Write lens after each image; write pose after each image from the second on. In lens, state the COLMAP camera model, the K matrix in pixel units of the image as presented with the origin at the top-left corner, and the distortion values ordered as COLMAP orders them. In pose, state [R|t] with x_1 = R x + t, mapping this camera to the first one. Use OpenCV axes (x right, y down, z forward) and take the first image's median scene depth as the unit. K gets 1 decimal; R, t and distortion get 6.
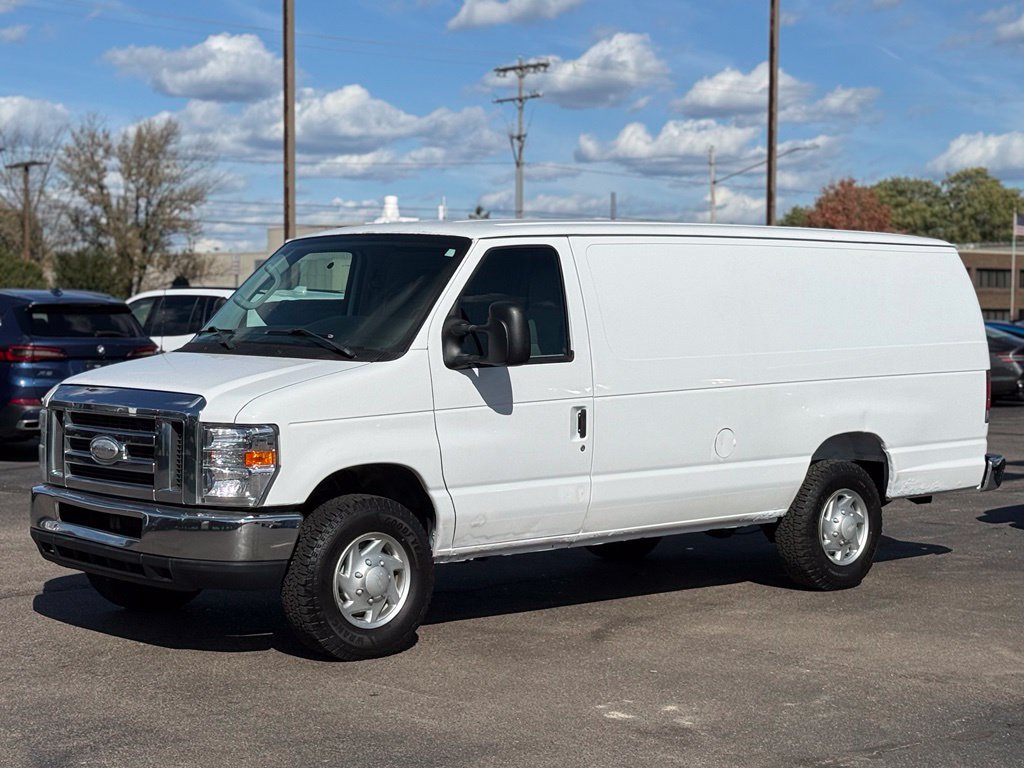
lens RADIAL K [[1957.0, 0, 512.0], [0, 1957.0, 384.0], [0, 0, 1]] dist [0.104159, -0.020796]
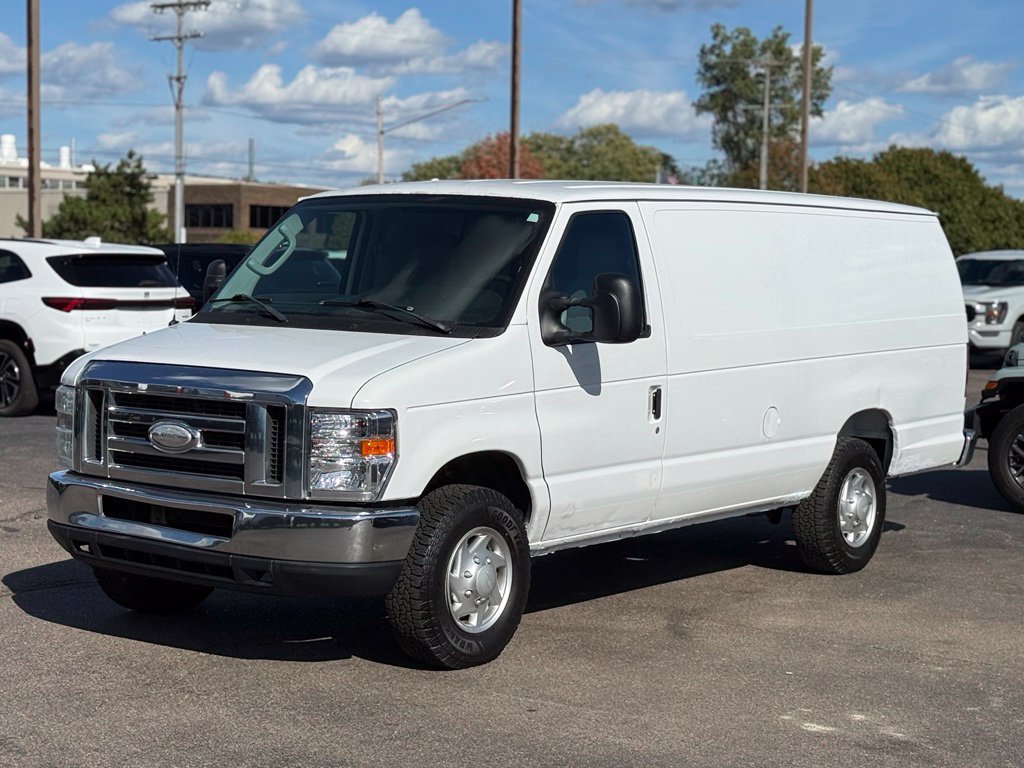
lens RADIAL K [[1992.2, 0, 512.0], [0, 1992.2, 384.0], [0, 0, 1]] dist [0.116013, 0.194452]
pose [[0.981070, 0.000946, 0.193650, -0.215315], [-0.005576, 0.999711, 0.023363, -0.010945], [-0.193572, -0.024001, 0.980793, 0.086820]]
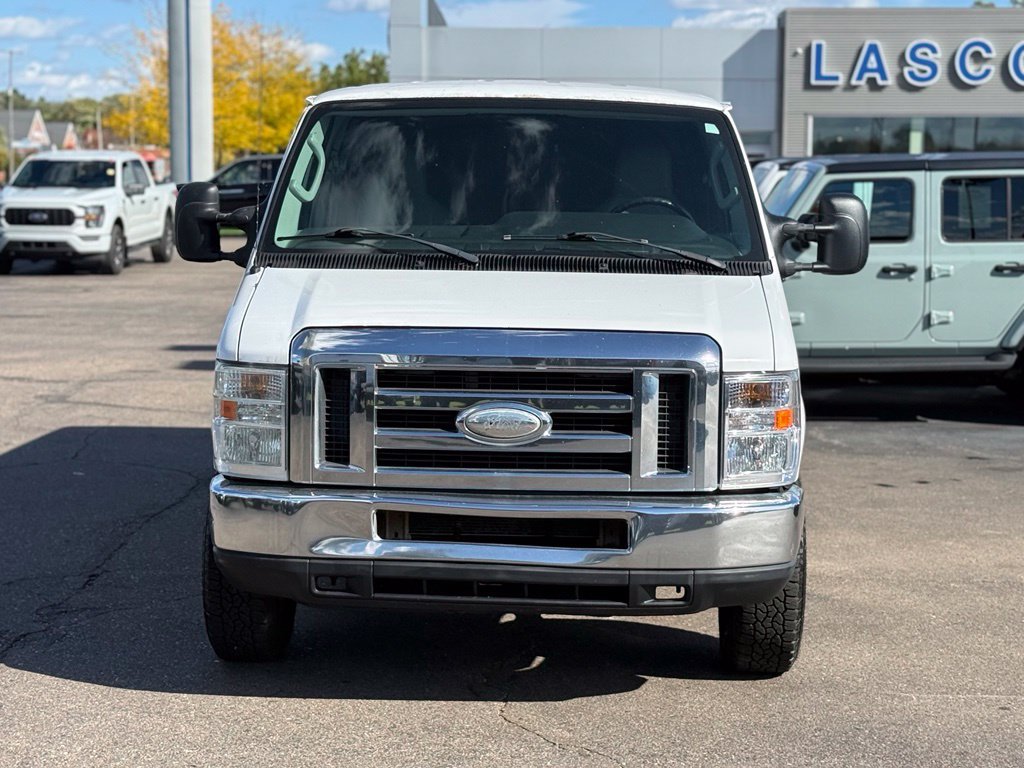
lens RADIAL K [[1992.2, 0, 512.0], [0, 1992.2, 384.0], [0, 0, 1]] dist [0.116013, 0.194452]
pose [[0.682295, -0.074076, 0.727314, -0.644831], [0.022059, 0.996486, 0.080797, -0.031594], [-0.730744, -0.039083, 0.681532, 0.504921]]
